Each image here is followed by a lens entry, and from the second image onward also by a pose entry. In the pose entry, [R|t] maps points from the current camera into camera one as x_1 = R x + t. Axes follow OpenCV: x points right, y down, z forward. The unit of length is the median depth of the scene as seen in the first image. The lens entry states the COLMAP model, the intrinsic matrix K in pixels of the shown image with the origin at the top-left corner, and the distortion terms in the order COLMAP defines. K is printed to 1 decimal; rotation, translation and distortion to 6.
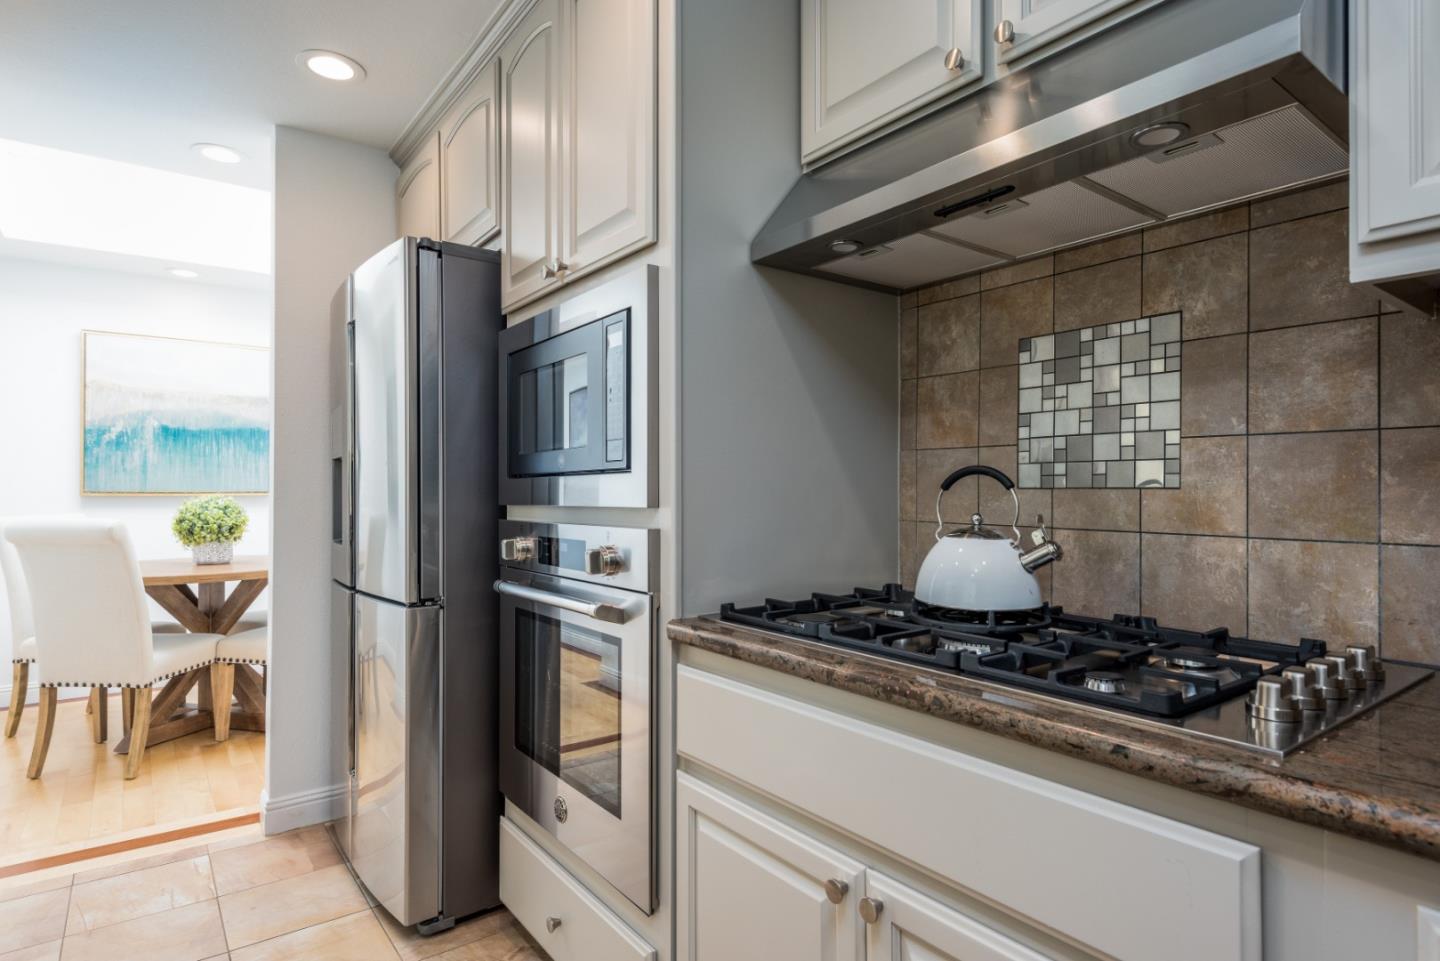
lens RADIAL K [[780.2, 0, 732.6], [0, 780.2, 491.7], [0, 0, 1]] dist [0.005784, 0.000825]
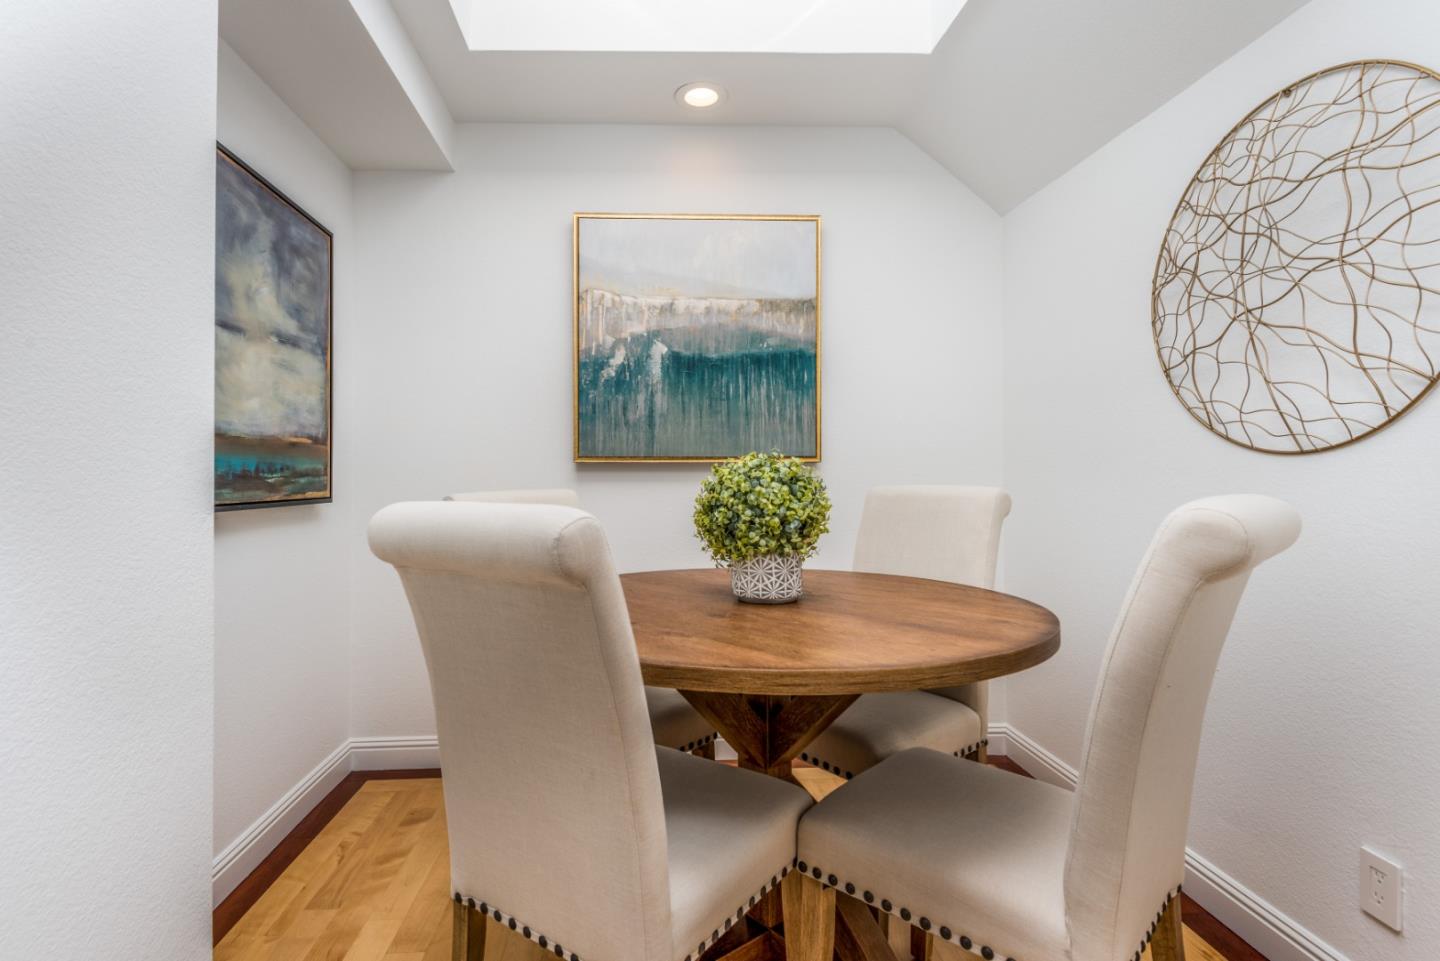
lens RADIAL K [[1005.2, 0, 719.5], [0, 1005.2, 477.8], [0, 0, 1]] dist [0.025865, -0.005824]
pose [[0.837523, 0.001405, -0.546400, -0.259483], [0.005045, 0.999934, 0.010306, 0.009243], [0.546379, -0.011388, 0.837461, 0.347483]]
